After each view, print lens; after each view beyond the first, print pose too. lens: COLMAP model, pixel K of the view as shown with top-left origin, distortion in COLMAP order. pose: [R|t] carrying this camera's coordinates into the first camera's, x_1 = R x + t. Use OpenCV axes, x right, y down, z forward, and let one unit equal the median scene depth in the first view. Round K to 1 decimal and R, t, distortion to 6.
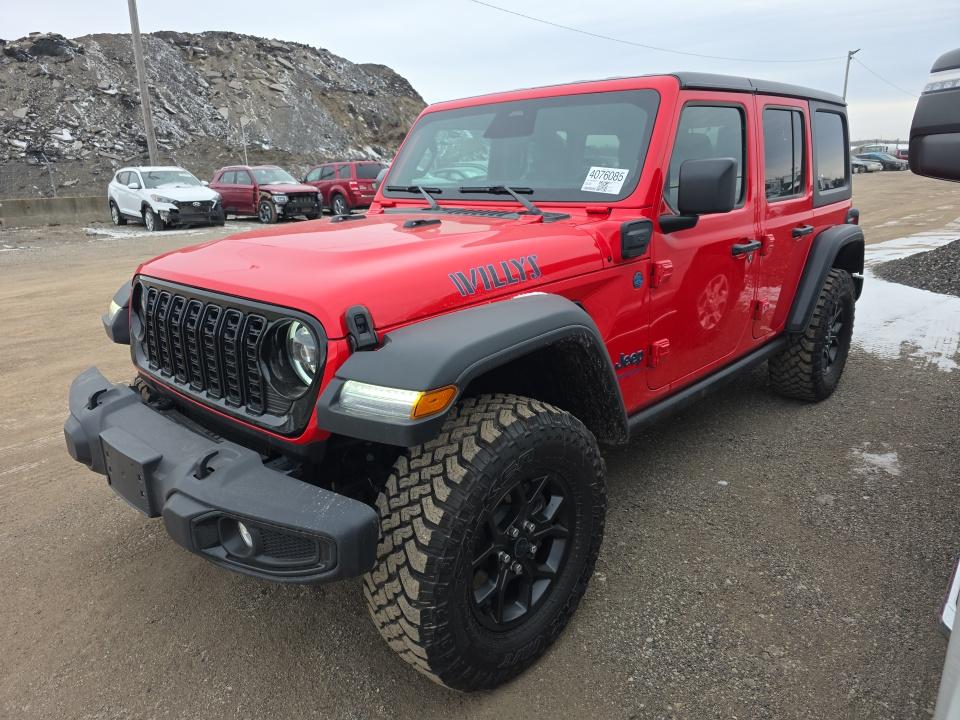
lens RADIAL K [[662.4, 0, 472.9], [0, 662.4, 362.4], [0, 0, 1]] dist [0.063445, -0.003336]
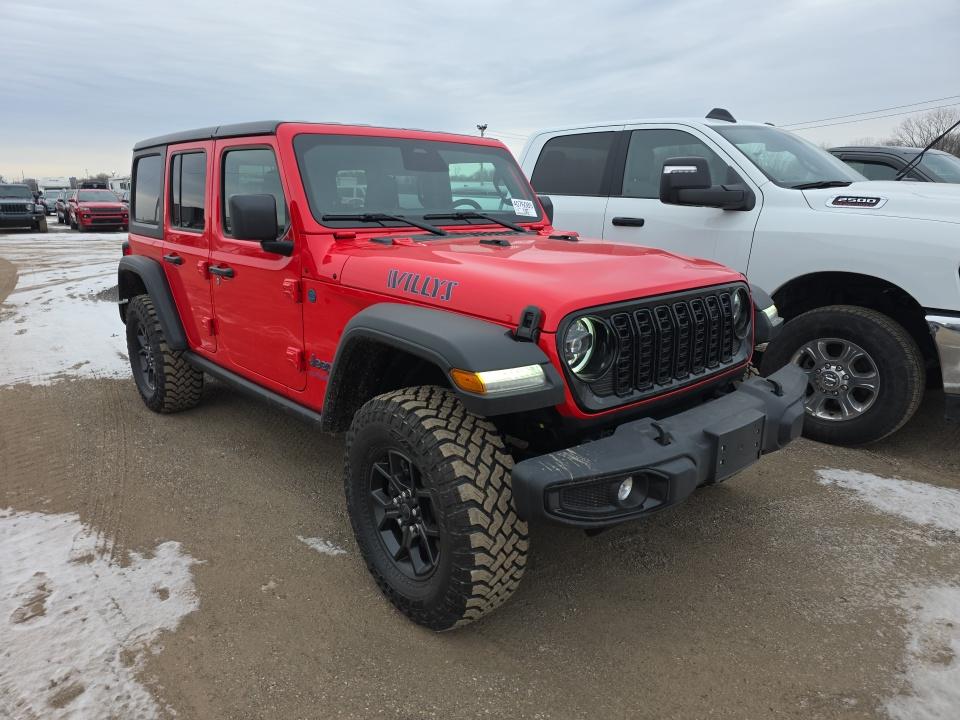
lens RADIAL K [[705.6, 0, 480.0], [0, 705.6, 360.0], [0, 0, 1]] dist [0.075992, -0.000218]
pose [[0.074445, -0.196735, 0.977626, -1.369786], [0.281041, 0.944749, 0.168717, -0.246237], [-0.956804, 0.262193, 0.125622, 0.981848]]
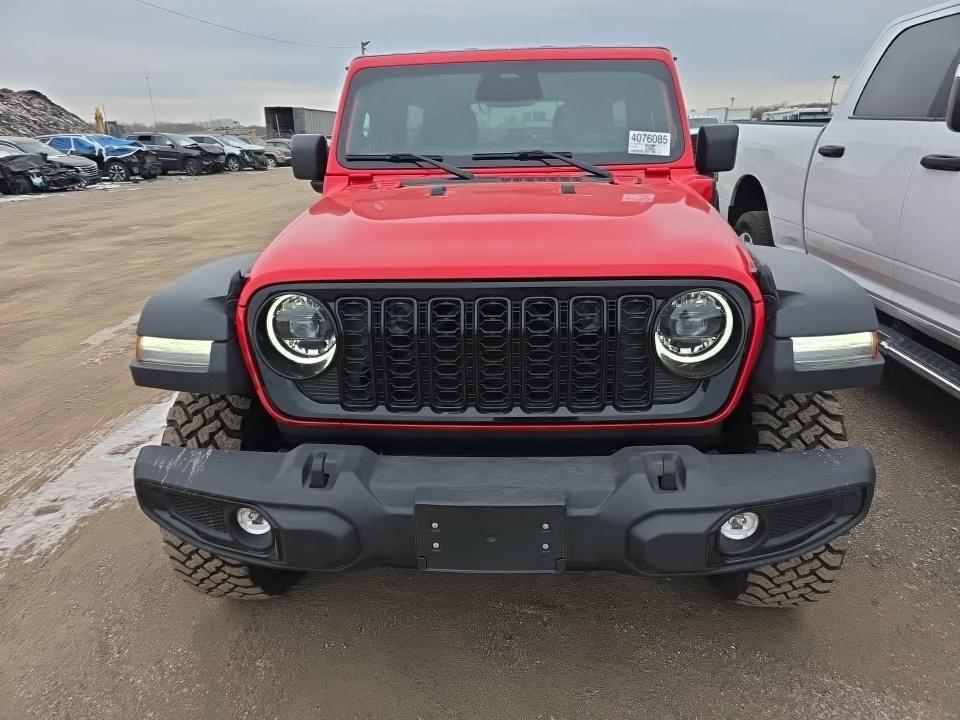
lens RADIAL K [[662.4, 0, 472.9], [0, 662.4, 362.4], [0, 0, 1]] dist [0.063445, -0.003336]
pose [[0.760643, -0.201735, 0.617029, -0.764379], [0.183839, 0.978519, 0.093296, -0.077911], [-0.622596, 0.042469, 0.781390, 0.339956]]
